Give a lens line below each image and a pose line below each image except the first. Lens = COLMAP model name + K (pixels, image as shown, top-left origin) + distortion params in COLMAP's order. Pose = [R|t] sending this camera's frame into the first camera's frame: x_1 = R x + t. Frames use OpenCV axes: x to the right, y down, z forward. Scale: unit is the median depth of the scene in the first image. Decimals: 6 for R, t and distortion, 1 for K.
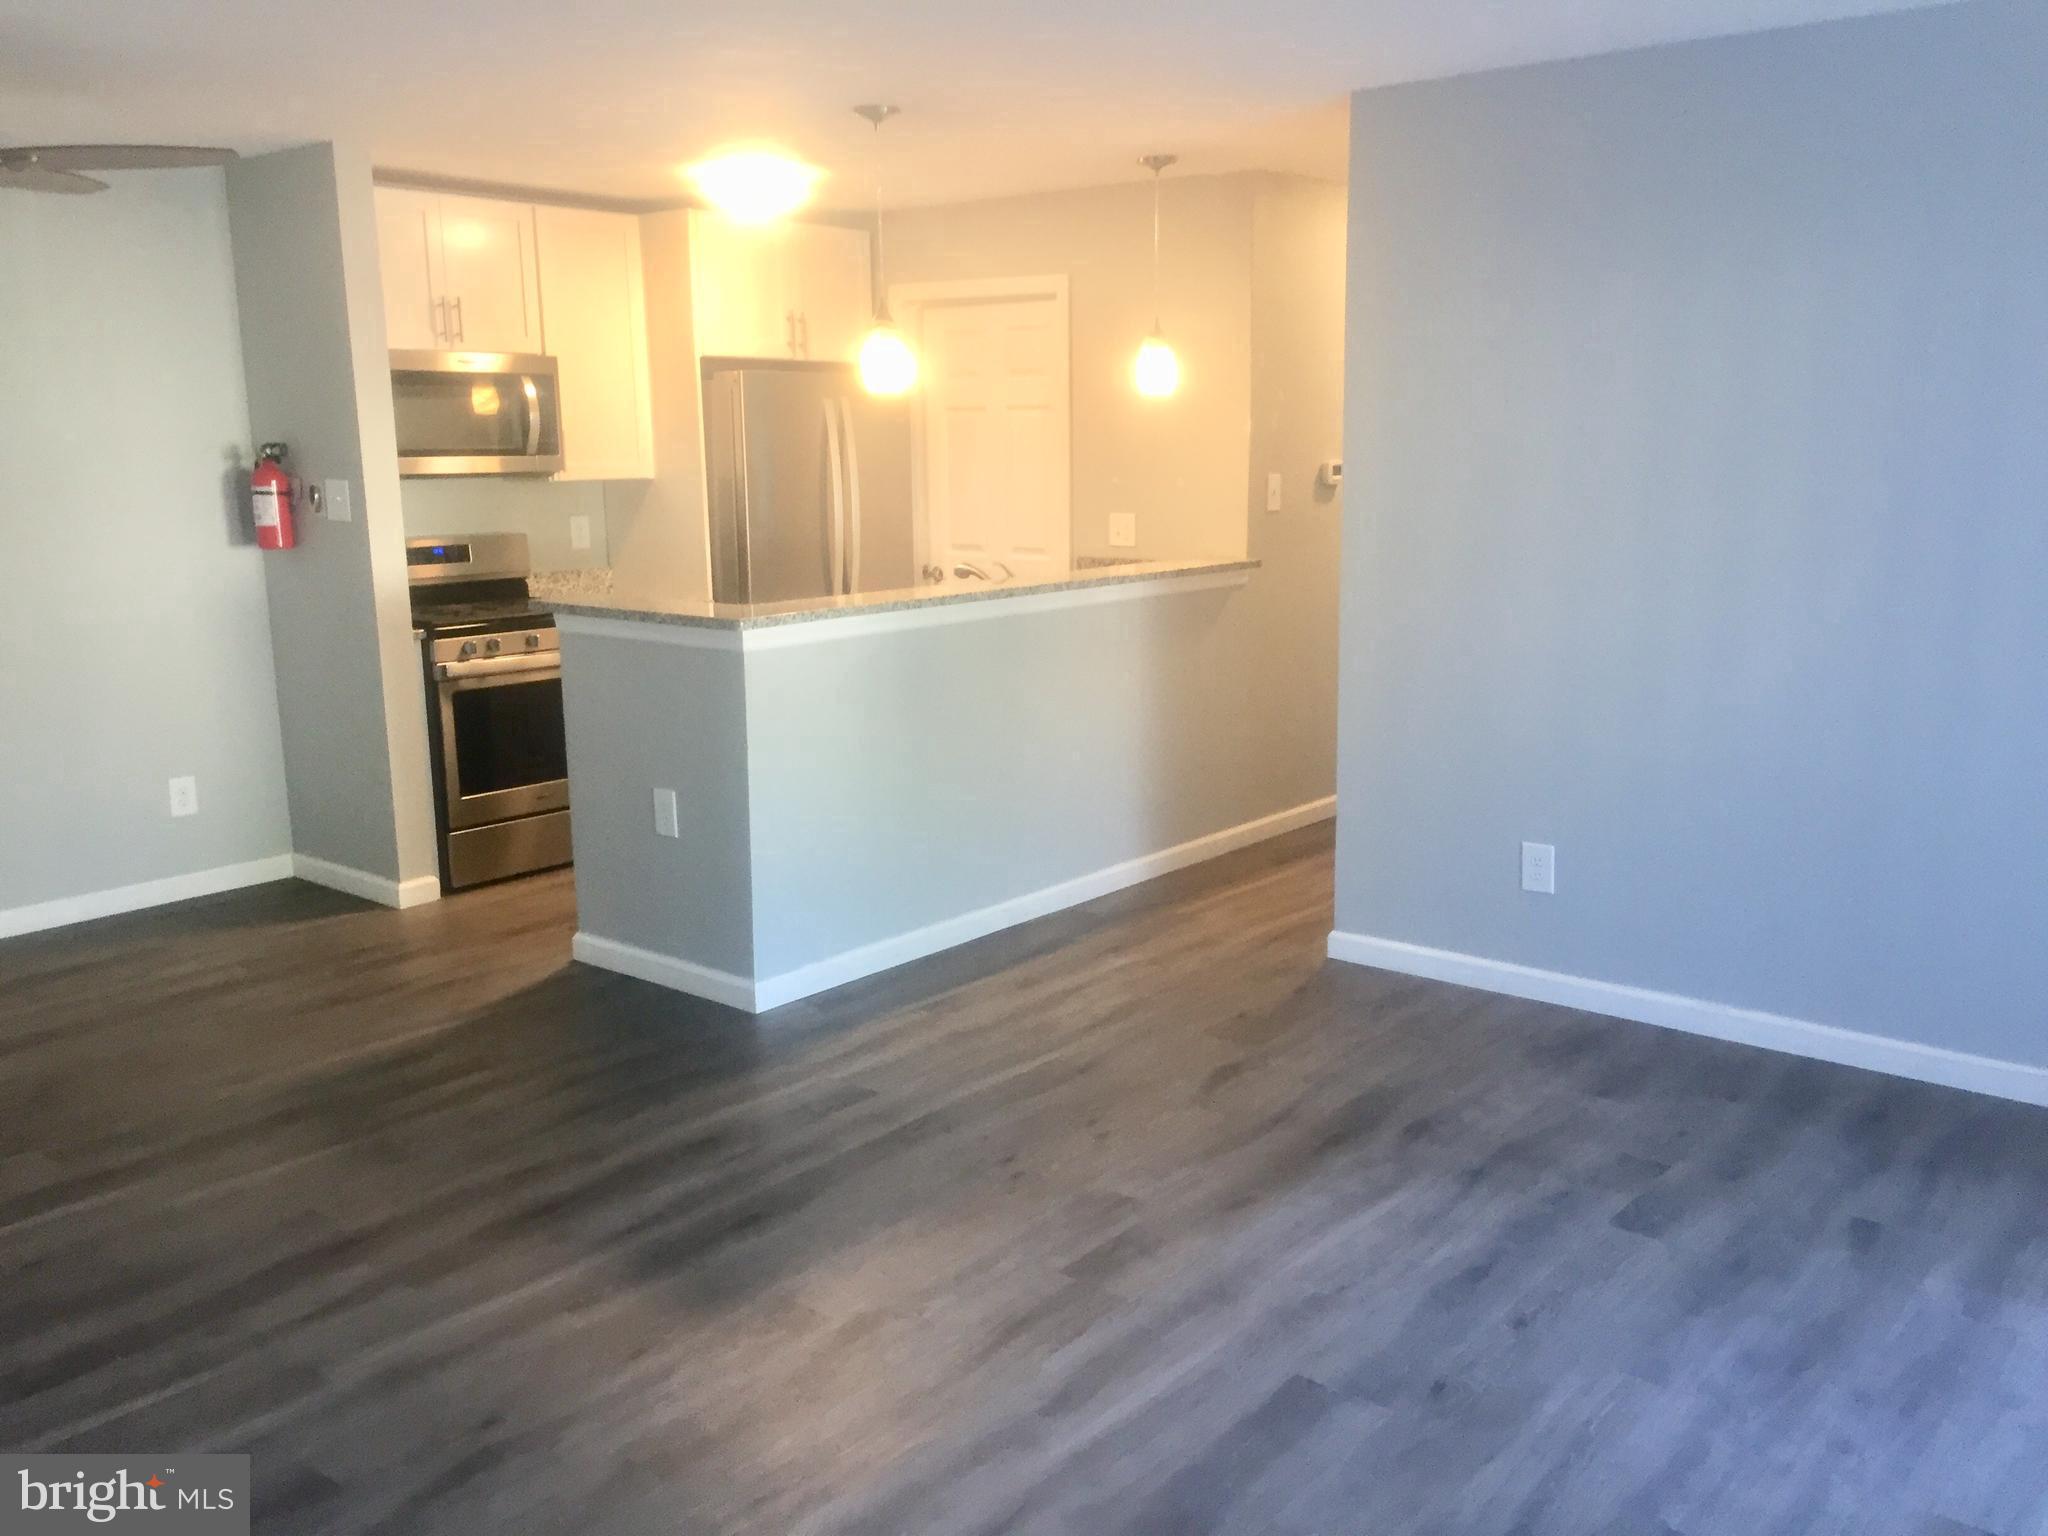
lens RADIAL K [[1737.9, 0, 1024.0], [0, 1737.9, 768.0], [0, 0, 1]] dist [0.001493, 0.000236]
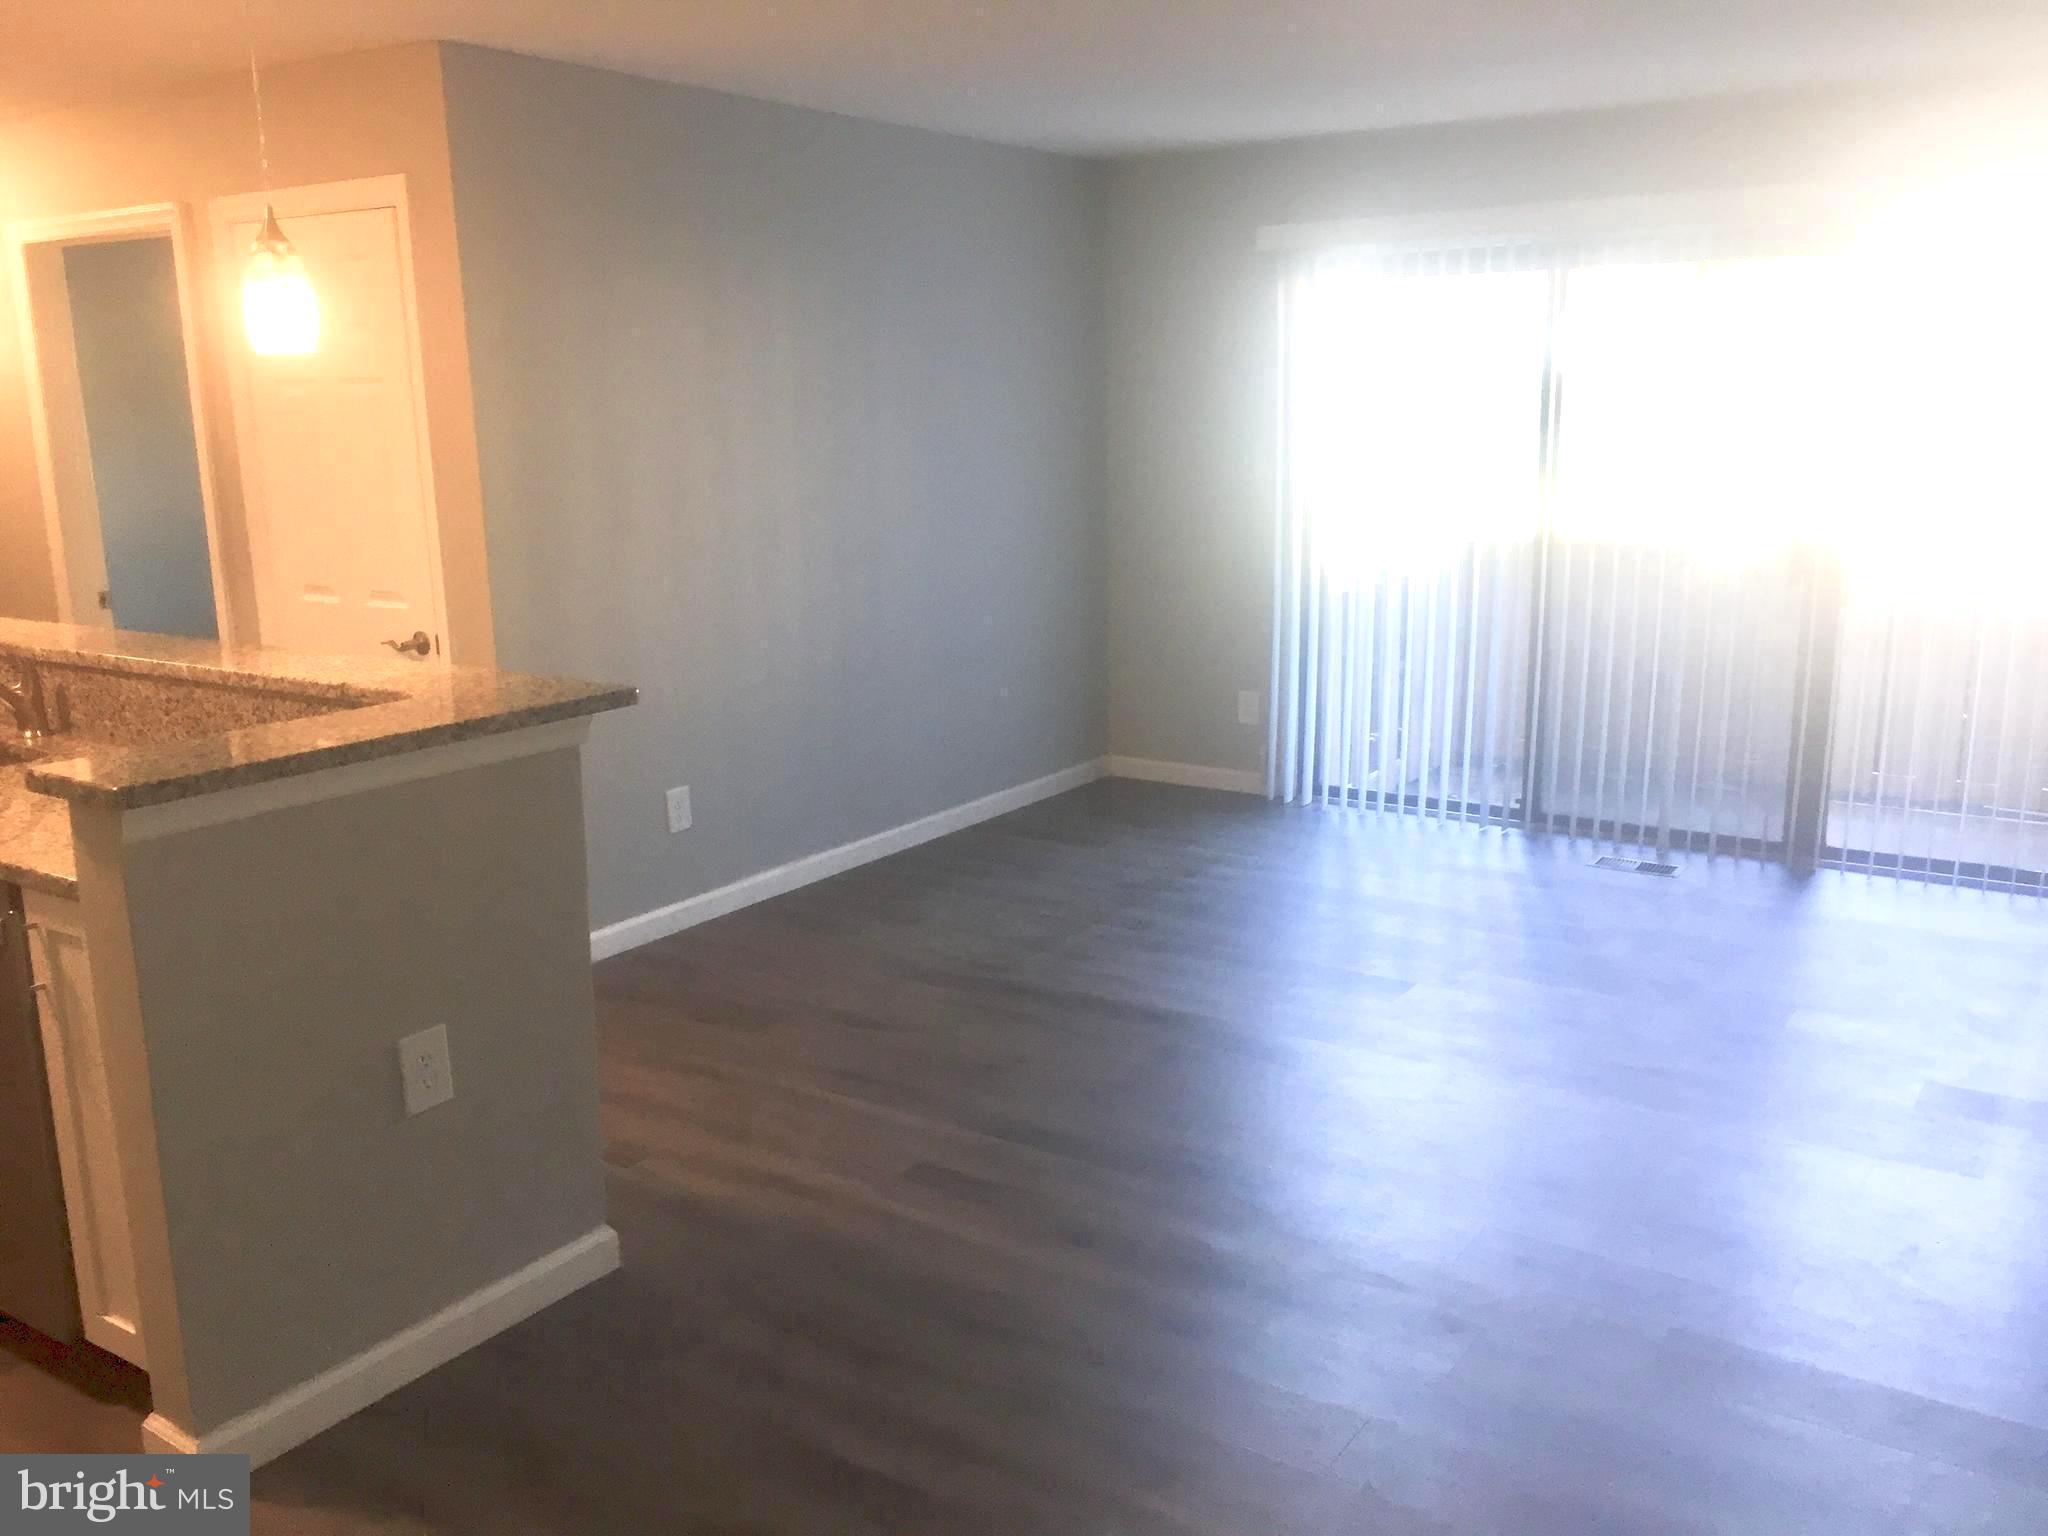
lens RADIAL K [[1737.9, 0, 1024.0], [0, 1737.9, 768.0], [0, 0, 1]] dist [0.001493, 0.000236]
pose [[-0.090257, -0.206218, 0.974334, -0.798338], [0.215672, 0.951065, 0.221272, -0.162153], [-0.972286, 0.230108, -0.041365, 0.841529]]
